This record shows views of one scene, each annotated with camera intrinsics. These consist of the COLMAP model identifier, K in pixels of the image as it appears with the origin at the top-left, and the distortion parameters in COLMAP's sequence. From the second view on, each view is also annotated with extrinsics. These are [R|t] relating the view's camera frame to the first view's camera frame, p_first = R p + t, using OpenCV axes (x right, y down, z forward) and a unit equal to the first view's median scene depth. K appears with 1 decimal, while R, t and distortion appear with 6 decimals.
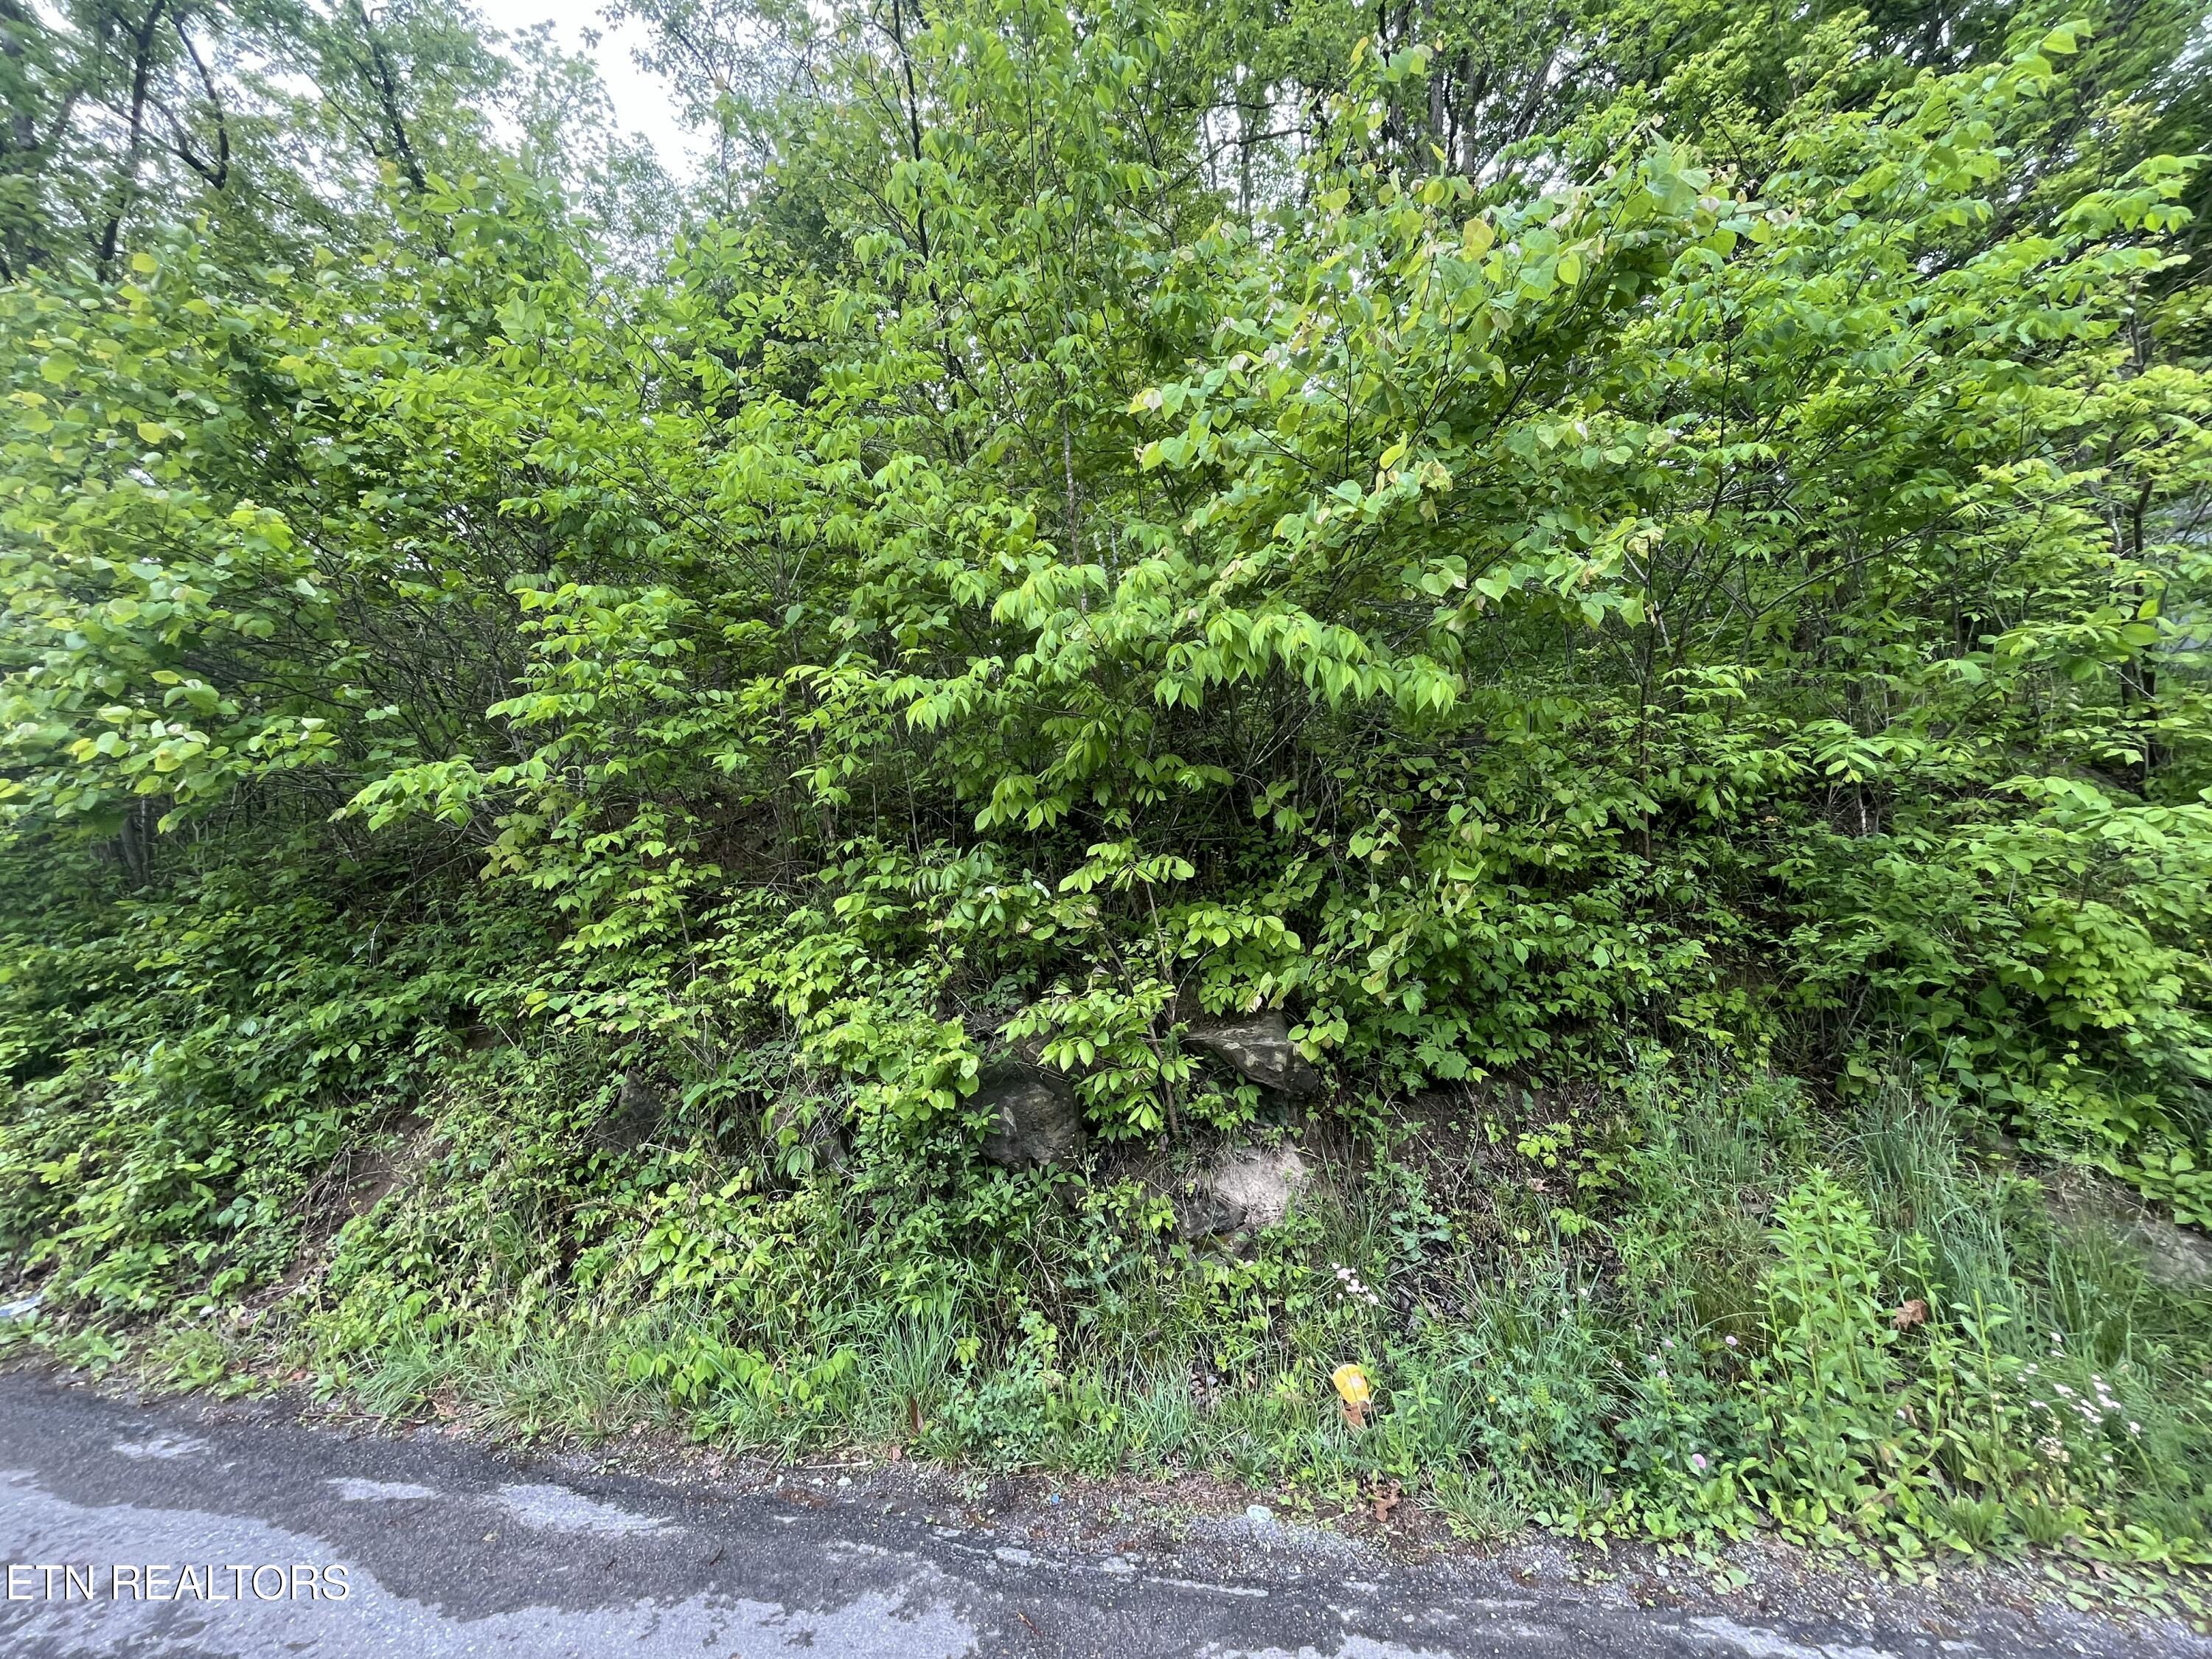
lens RADIAL K [[897.5, 0, 1102.4], [0, 897.5, 829.5], [0, 0, 1]] dist [-0.002177, -0.000218]
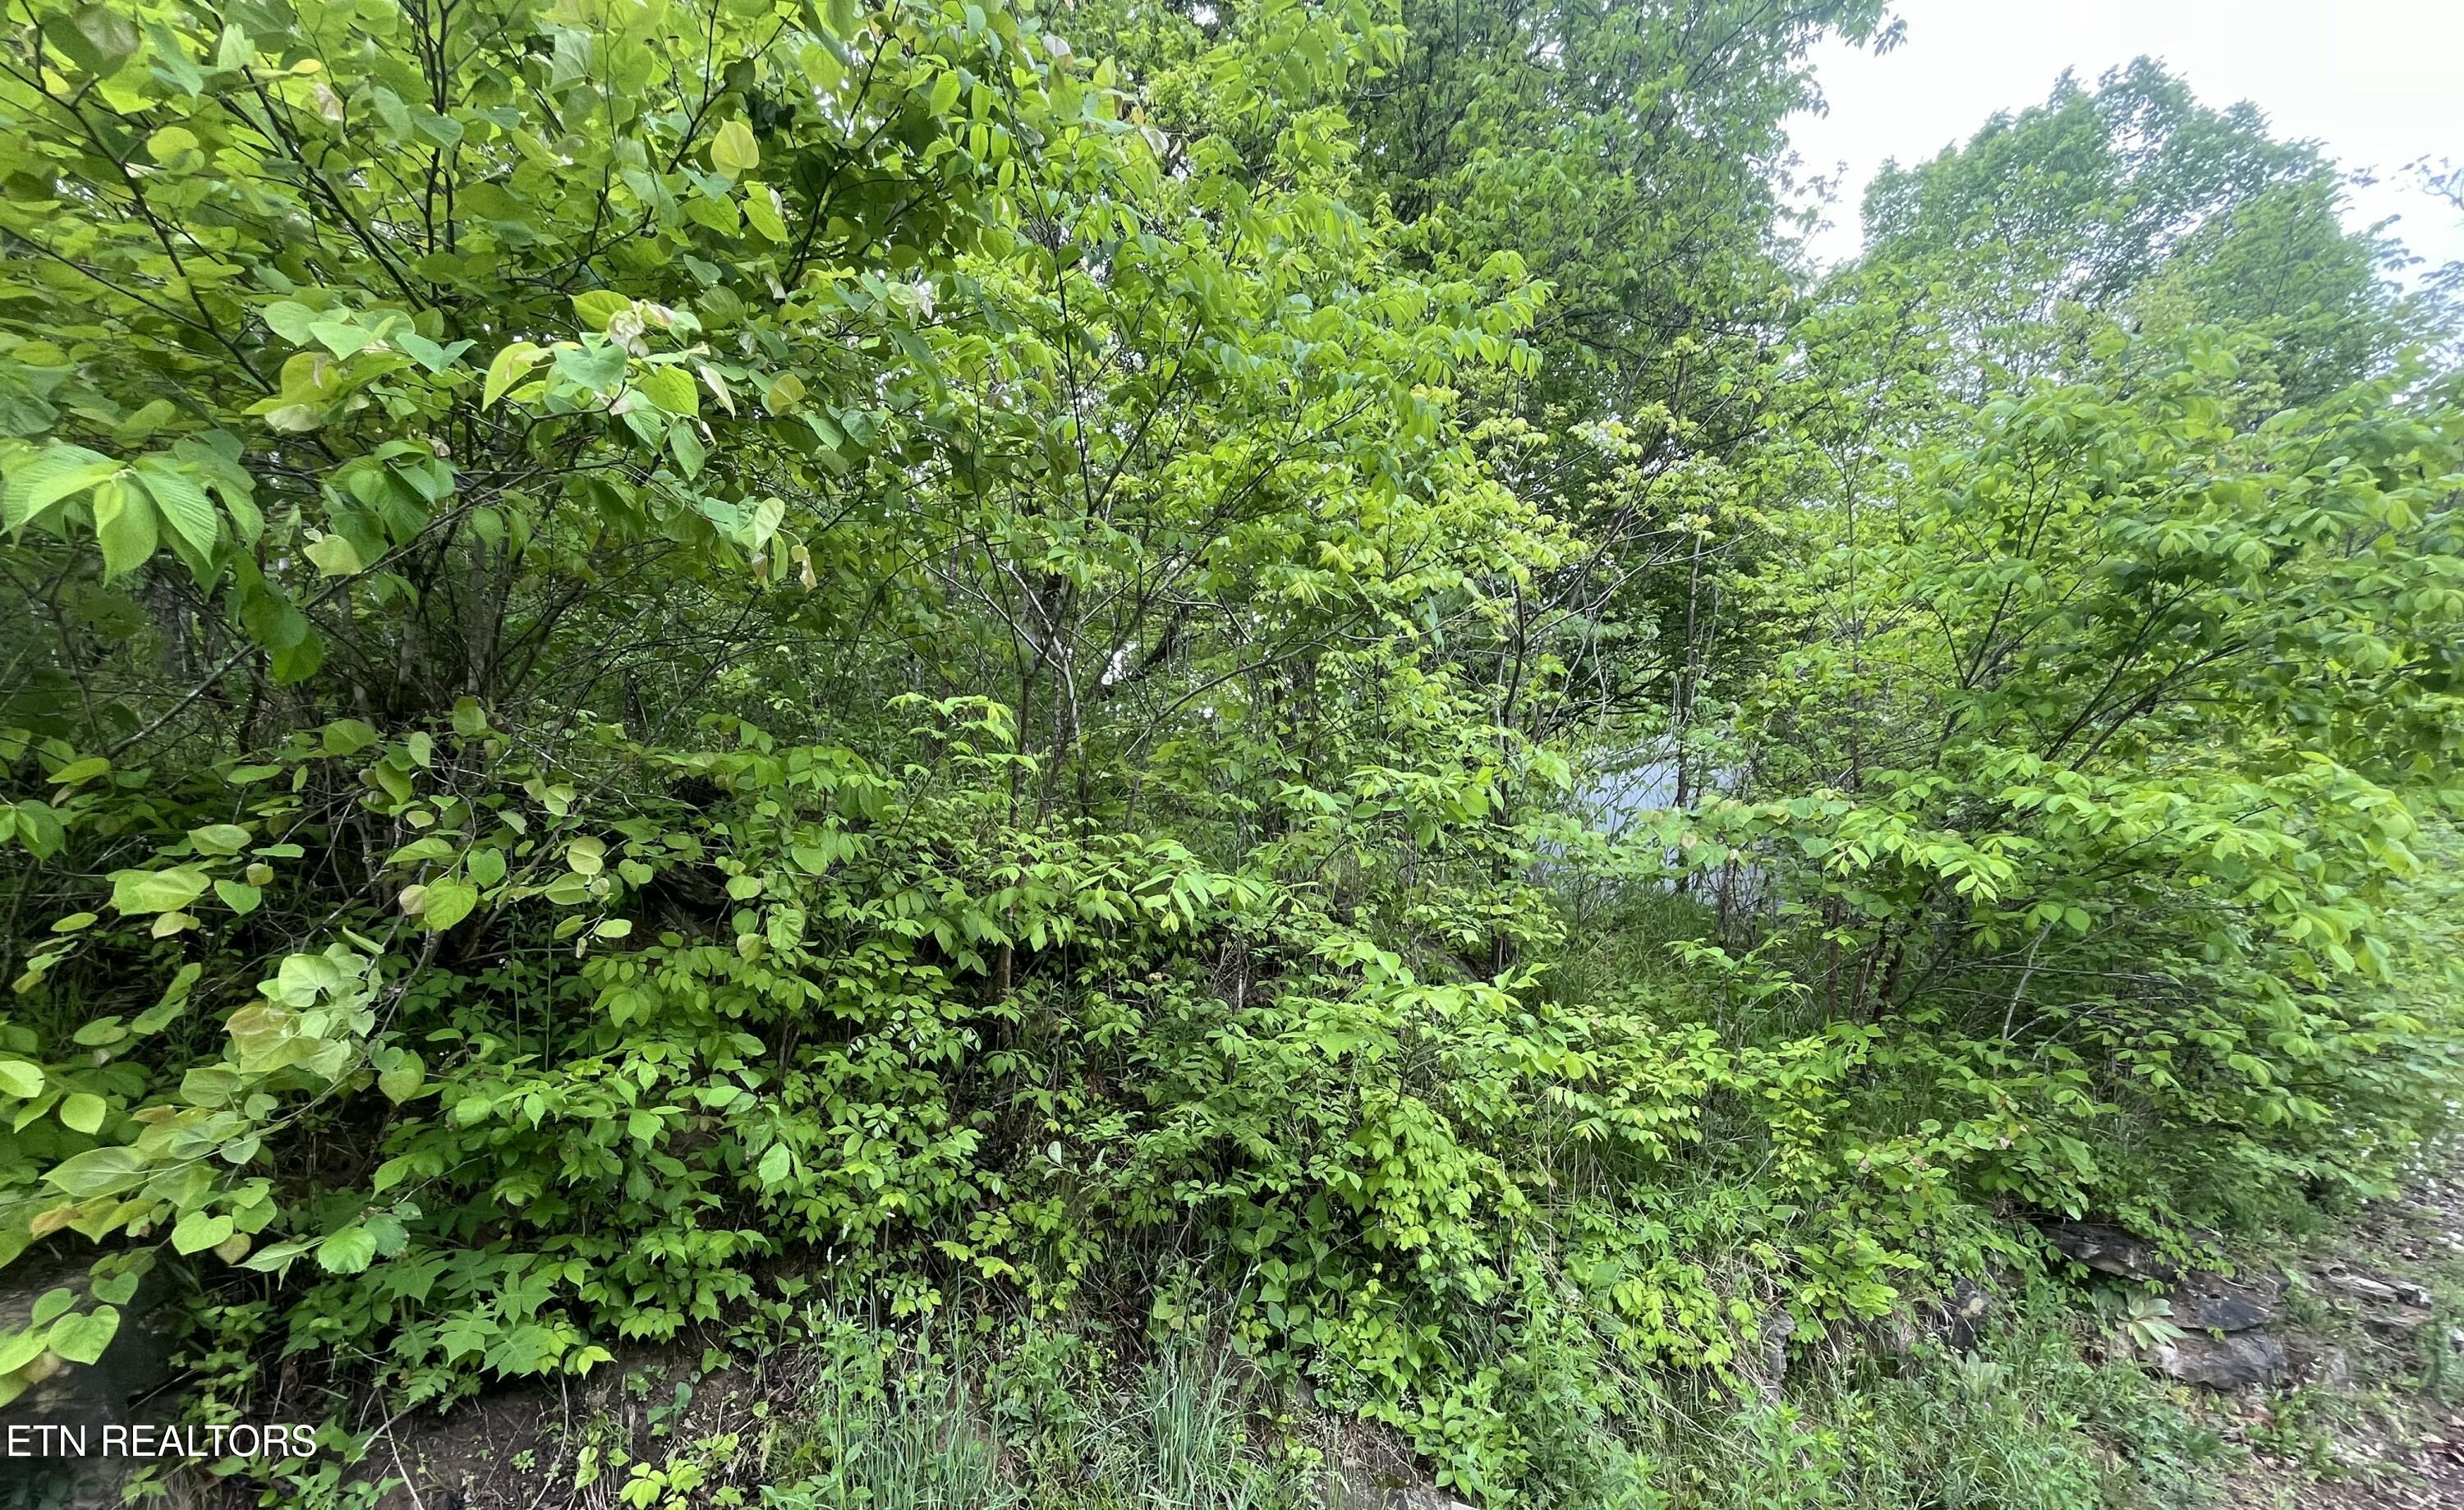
lens RADIAL K [[1001.1, 0, 1230.8], [0, 1001.1, 910.2], [0, 0, 1]] dist [-0.000971, 0.000084]
pose [[0.847098, 0.132973, 0.514532, 0.425530], [-0.103118, 0.990917, -0.086319, 0.001748], [-0.521336, 0.020064, 0.853115, 0.252318]]
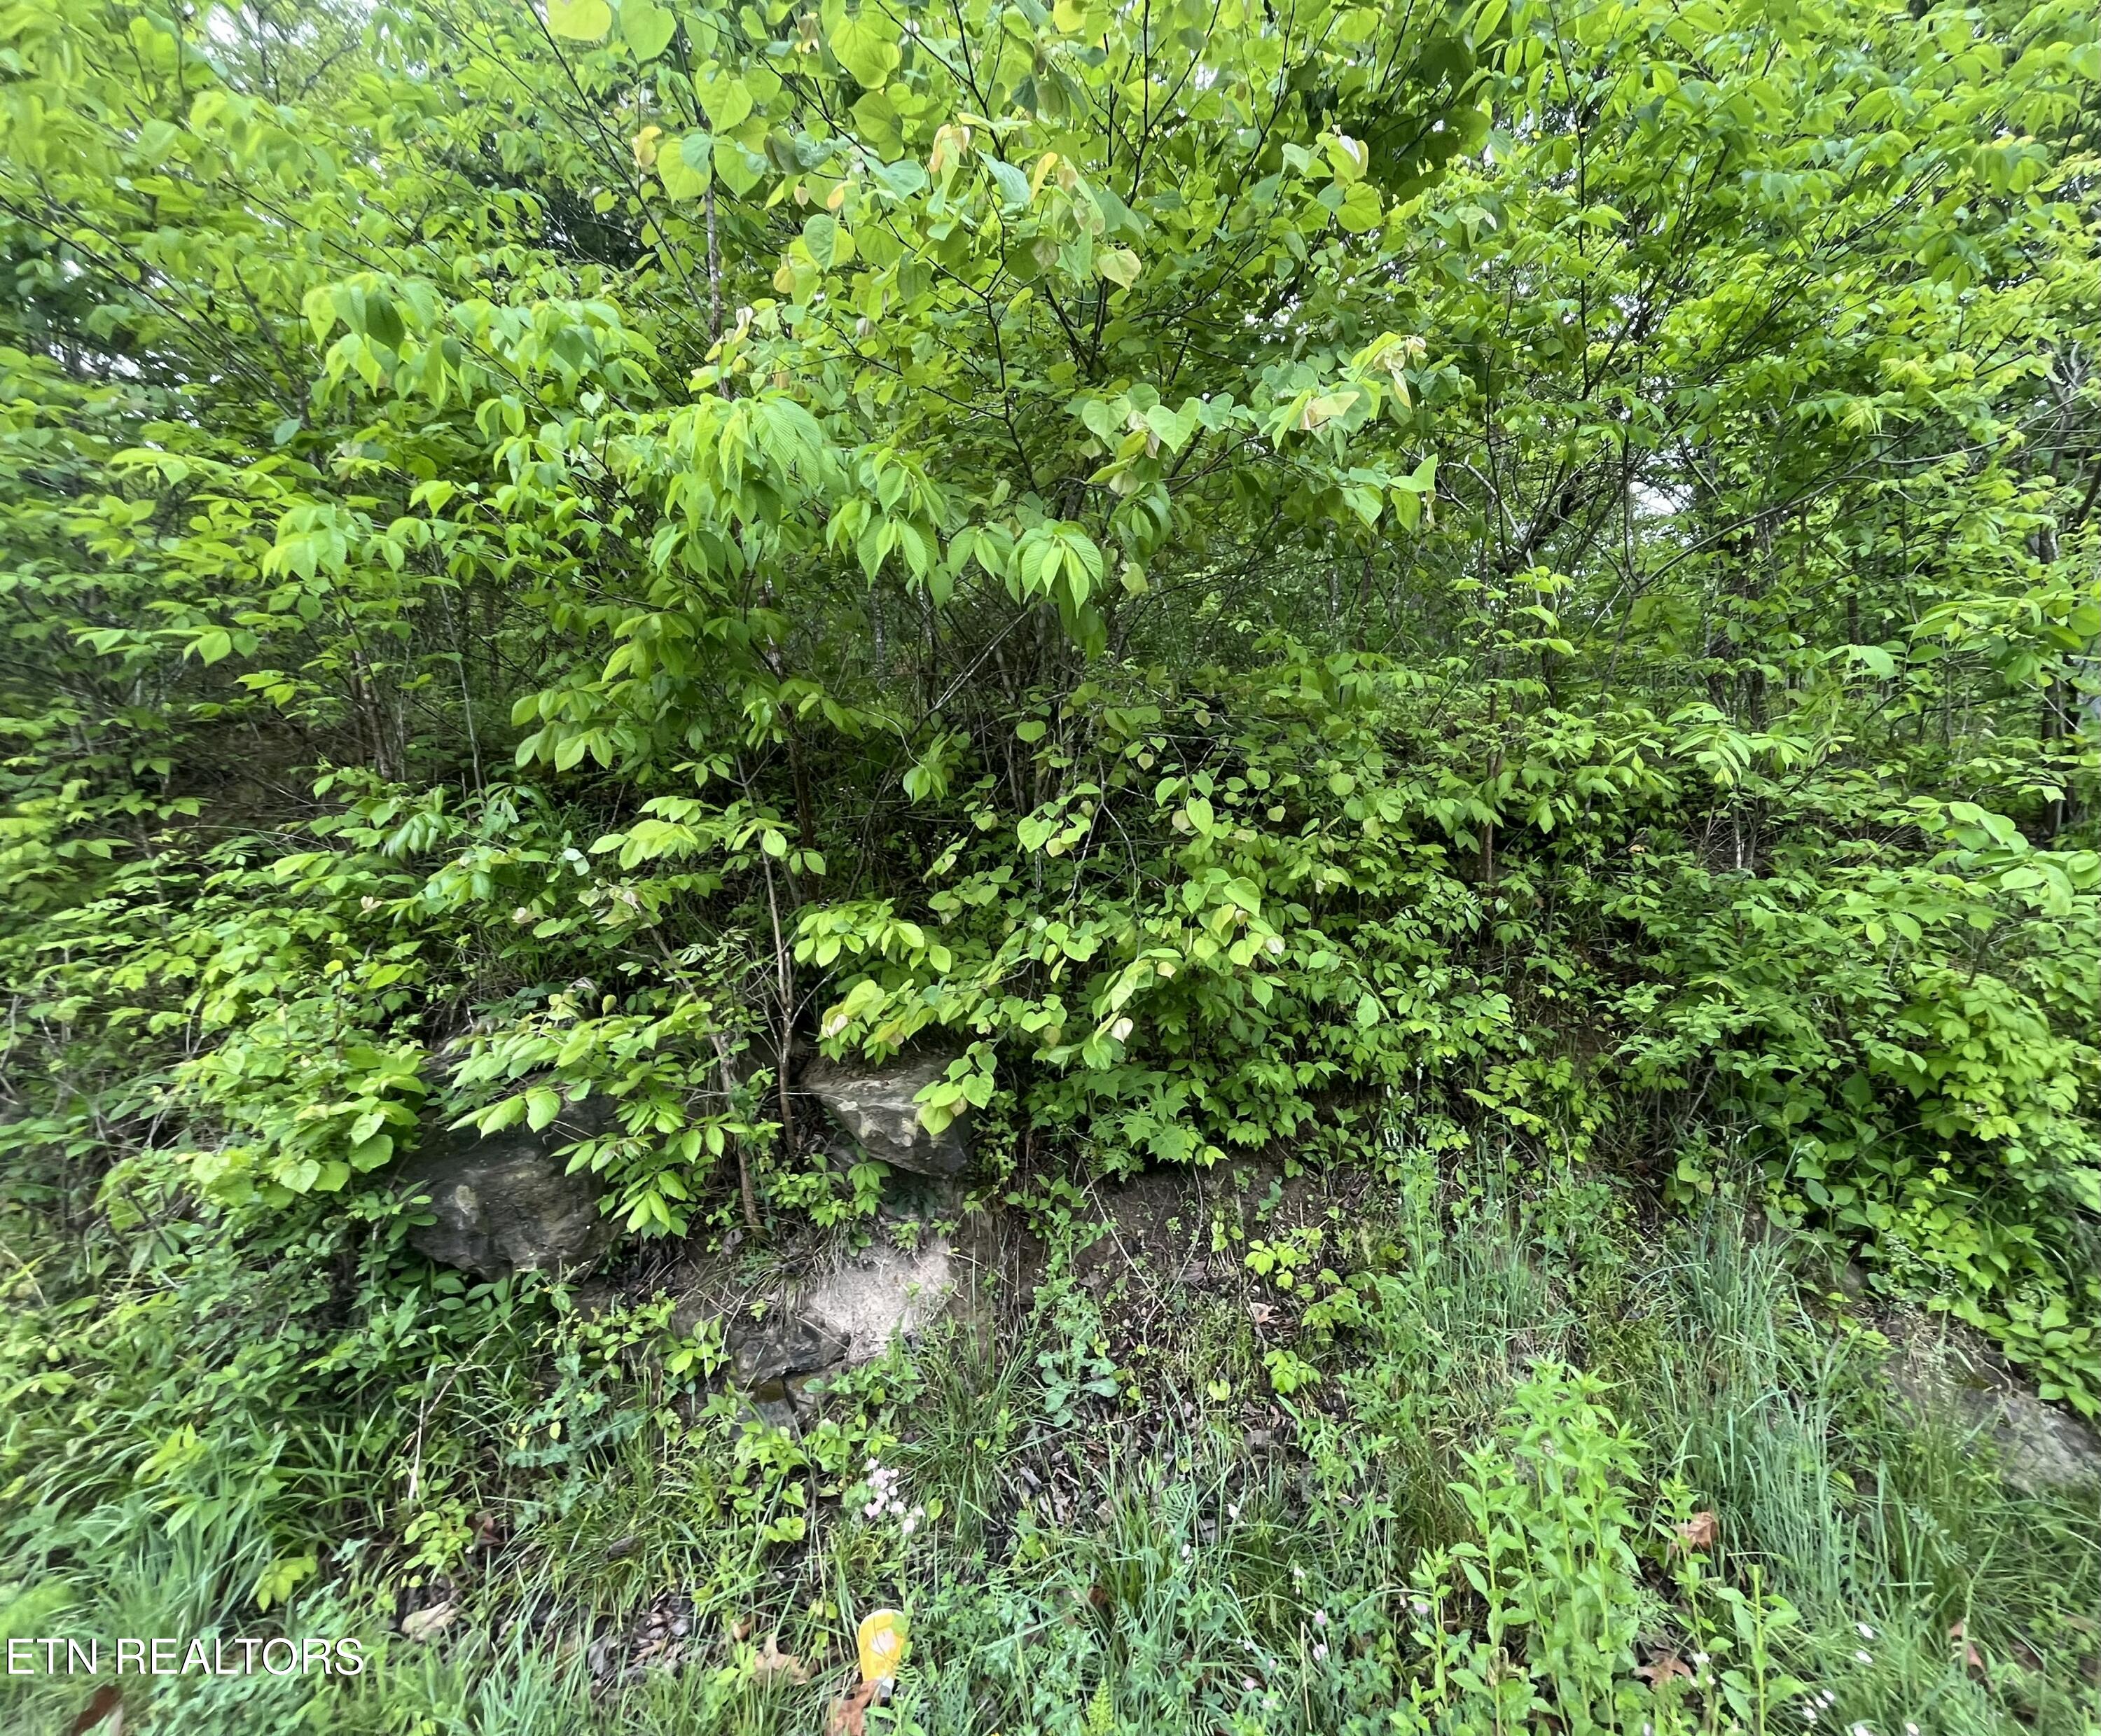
lens RADIAL K [[935.6, 0, 1154.2], [0, 935.6, 865.1], [0, 0, 1]] dist [-0.001460, -0.000491]
pose [[0.992051, 0.072710, 0.102706, 0.293716], [-0.075894, 0.996739, 0.027431, 0.017465], [-0.100377, -0.035008, 0.994333, 0.263077]]
